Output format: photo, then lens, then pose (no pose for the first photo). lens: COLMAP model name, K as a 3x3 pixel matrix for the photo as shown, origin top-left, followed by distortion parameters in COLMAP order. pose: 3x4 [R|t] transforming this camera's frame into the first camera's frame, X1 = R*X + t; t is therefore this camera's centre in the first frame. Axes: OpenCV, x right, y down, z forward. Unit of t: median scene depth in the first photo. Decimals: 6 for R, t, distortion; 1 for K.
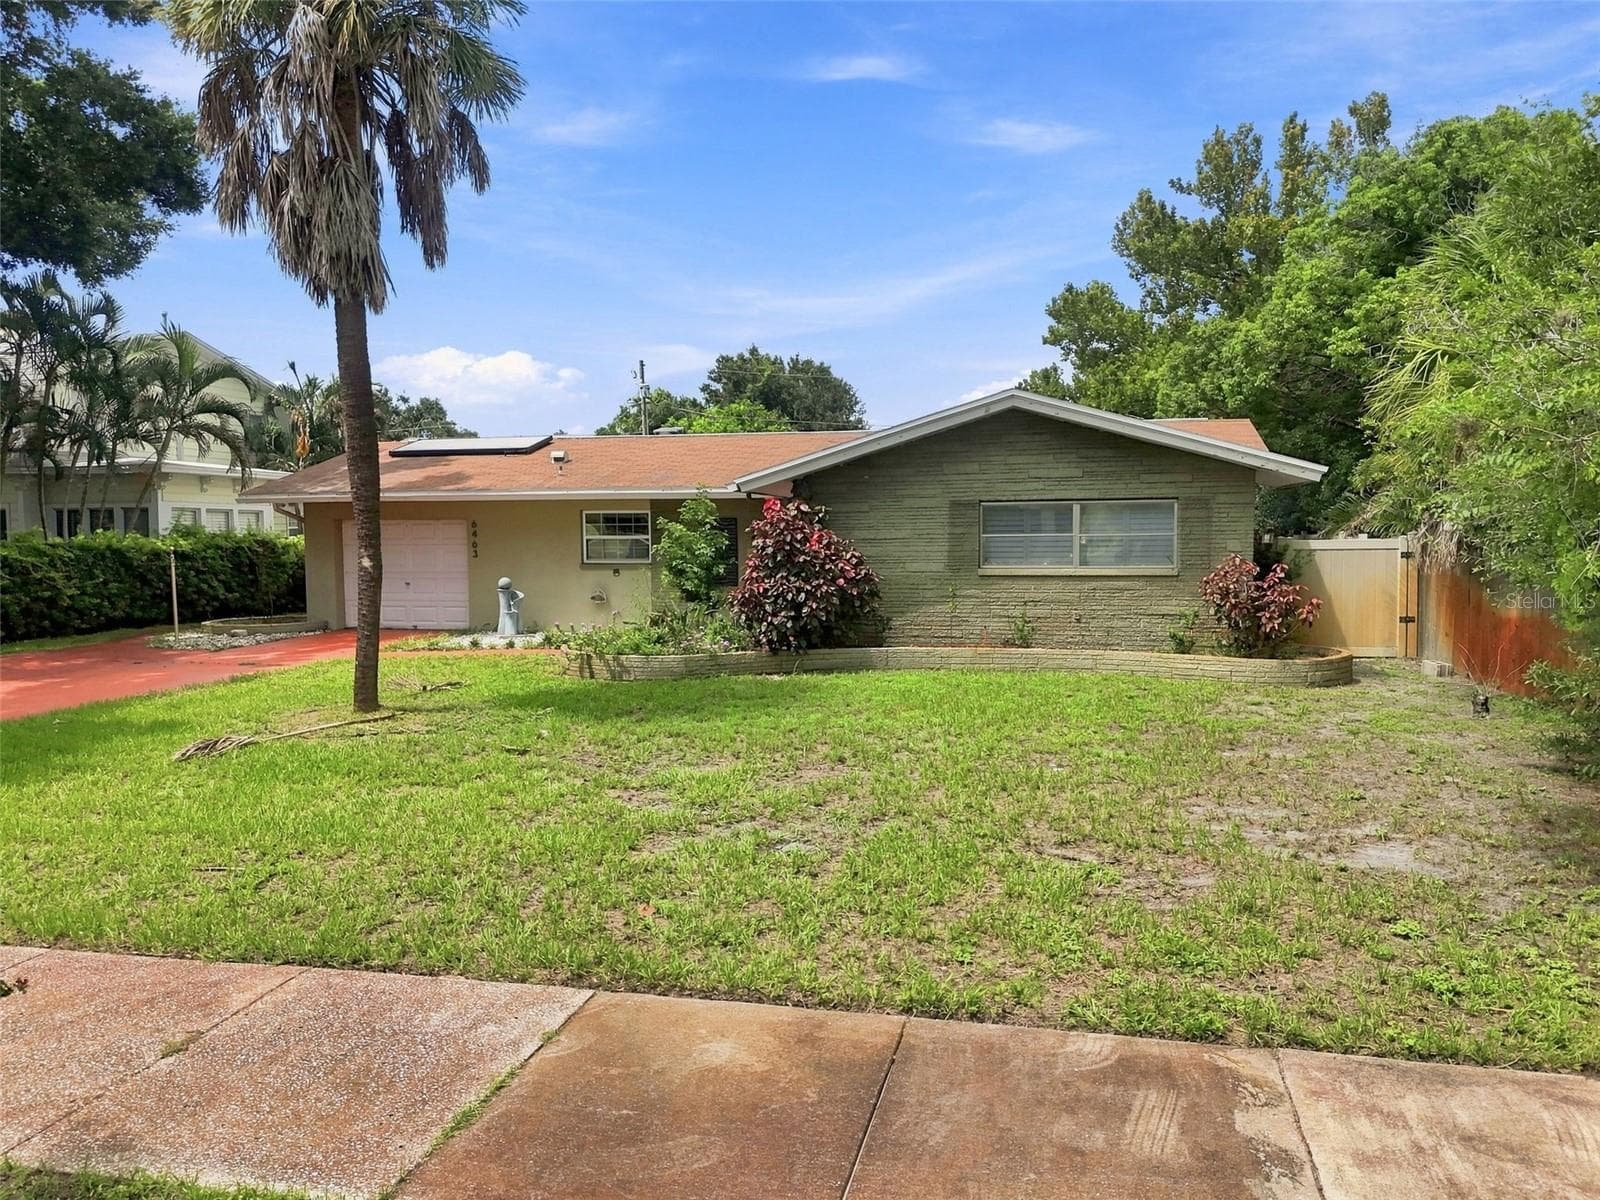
lens RADIAL K [[1177.8, 0, 808.4], [0, 1177.8, 590.8], [0, 0, 1]] dist [0.082394, -0.087791]
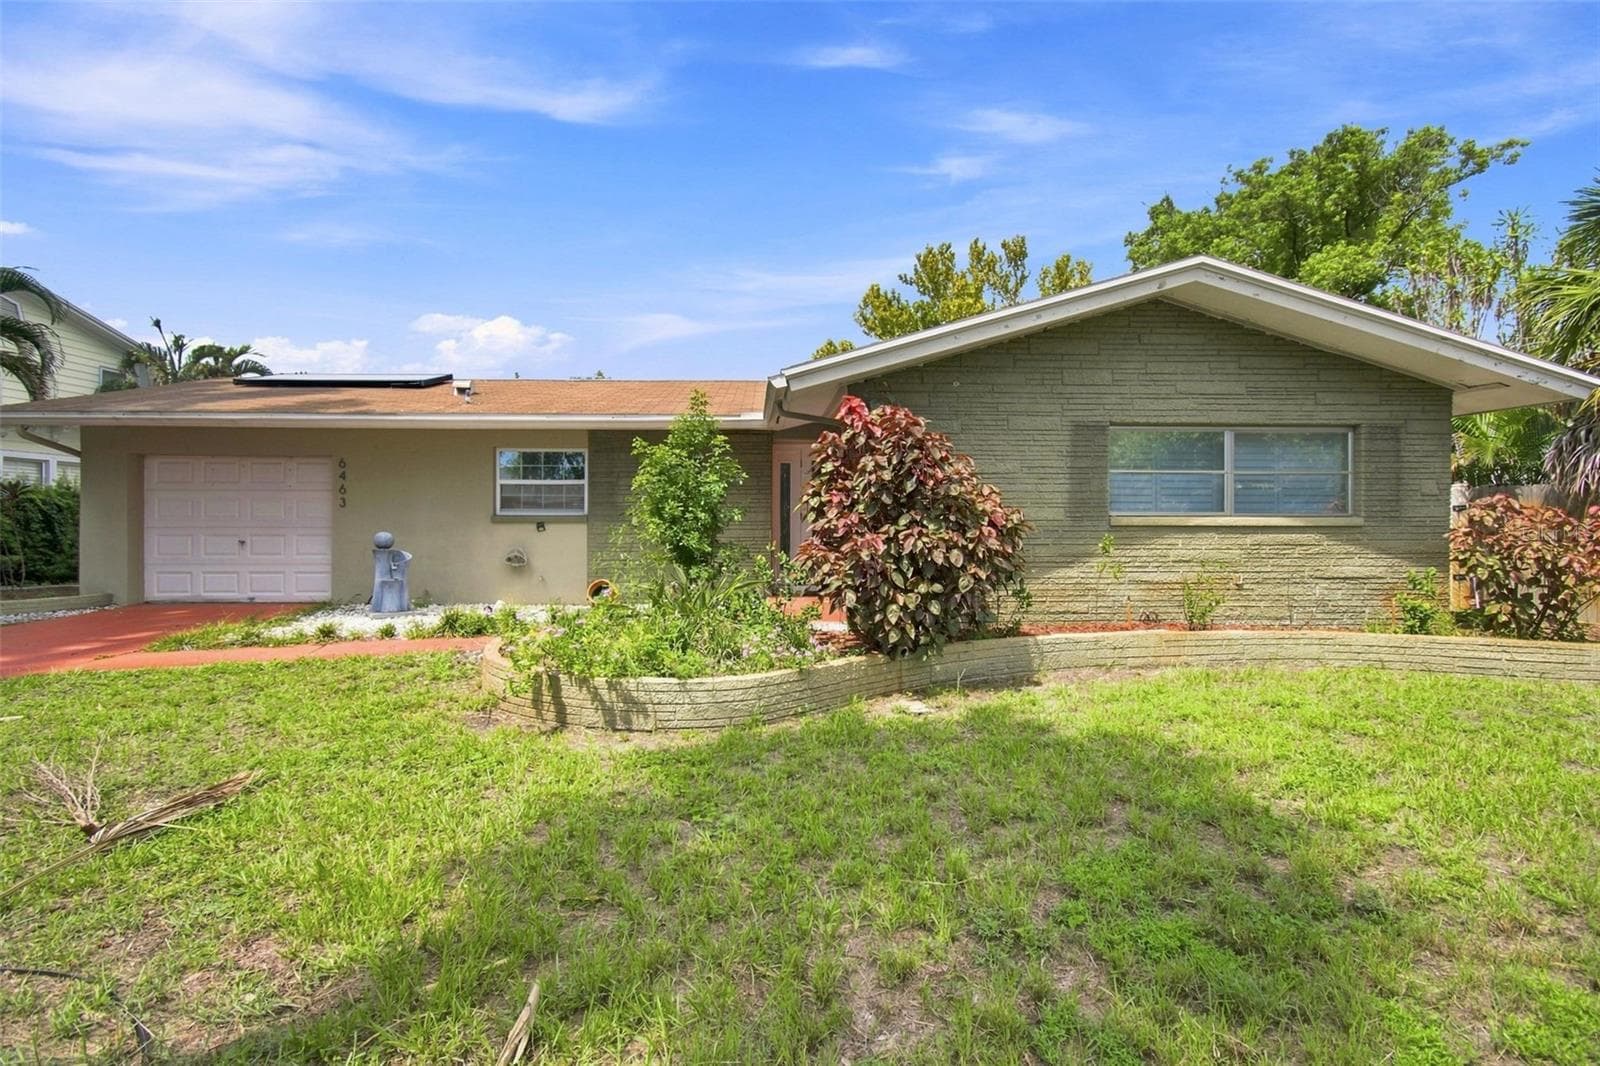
lens RADIAL K [[716.7, 0, 802.0], [0, 716.7, 510.6], [0, 0, 1]] dist [0.001941, 0.000411]
pose [[0.965302, 0.011116, 0.260899, -0.121267], [0.003867, 0.998376, -0.056845, 0.001528], [-0.261107, 0.055881, 0.963691, 0.498520]]
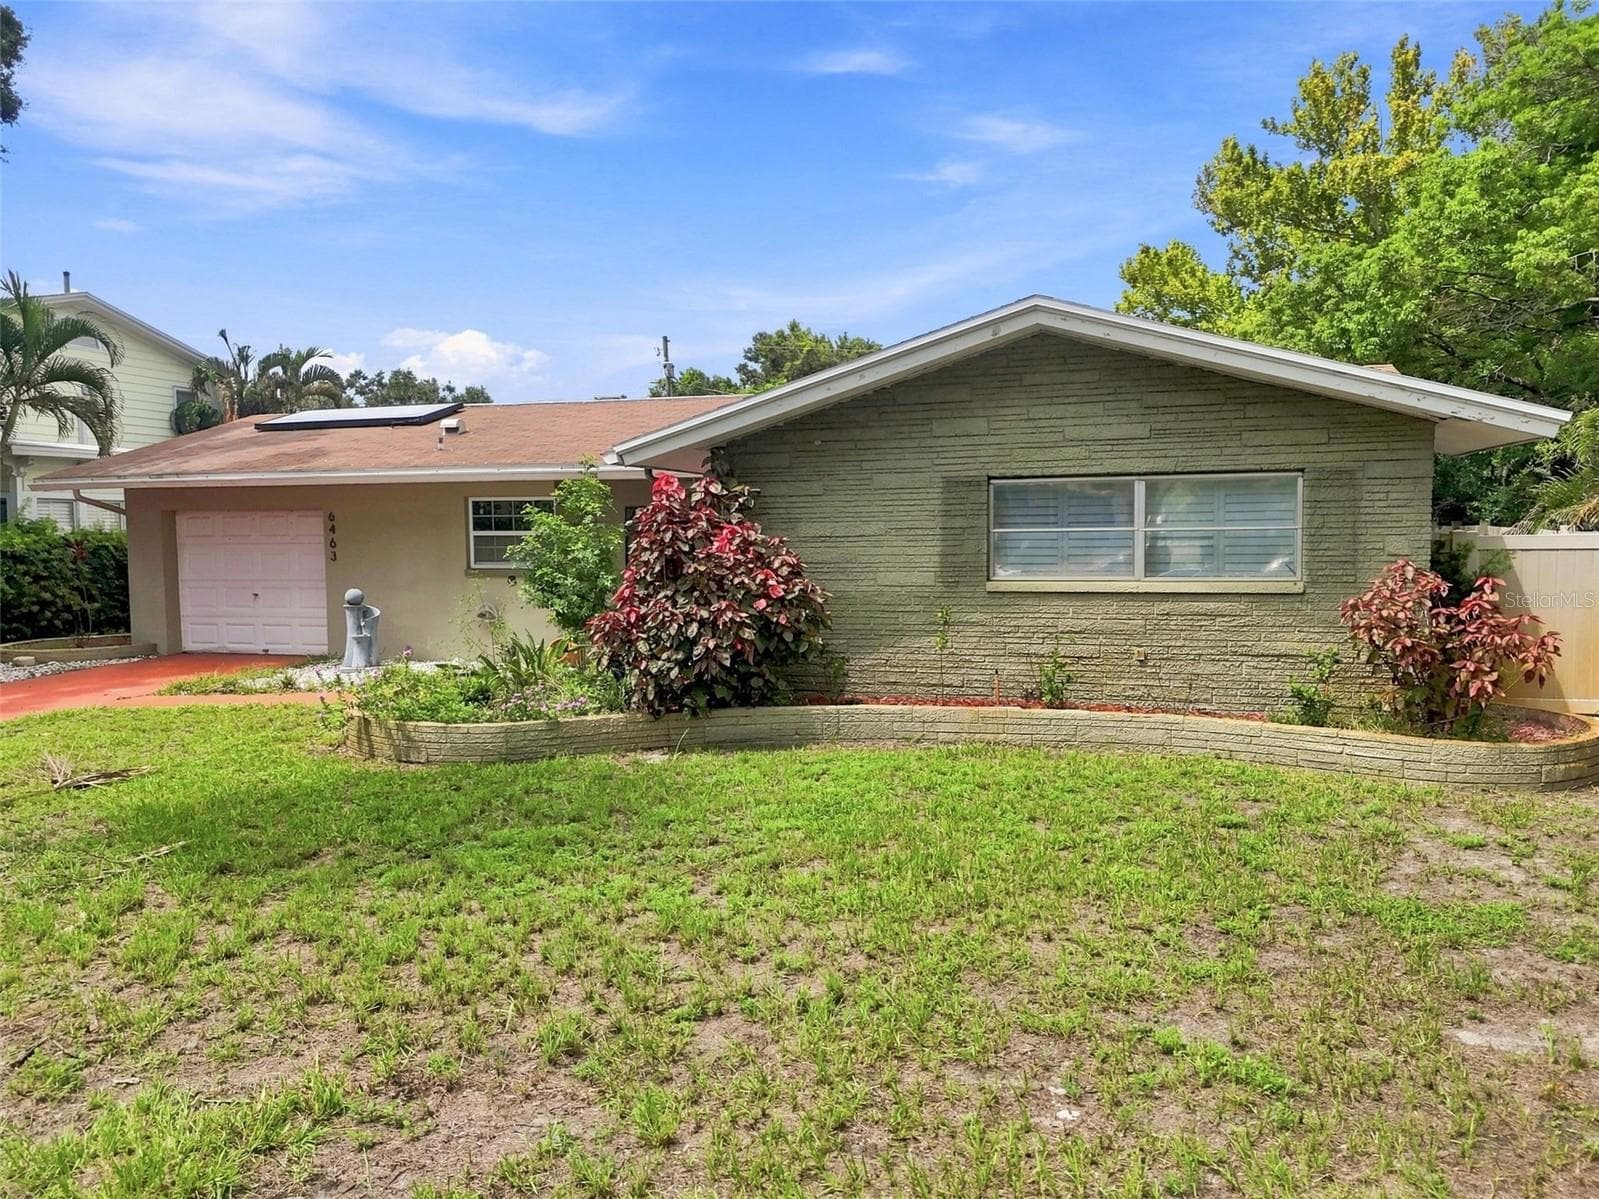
lens RADIAL K [[1177.1, 0, 807.9], [0, 1177.1, 590.3], [0, 0, 1]] dist [0.082394, -0.087791]
pose [[0.998065, -0.000236, -0.062177, 0.068459], [0.000639, 0.999979, 0.006465, -0.014378], [0.062175, -0.006492, 0.998044, 0.273954]]
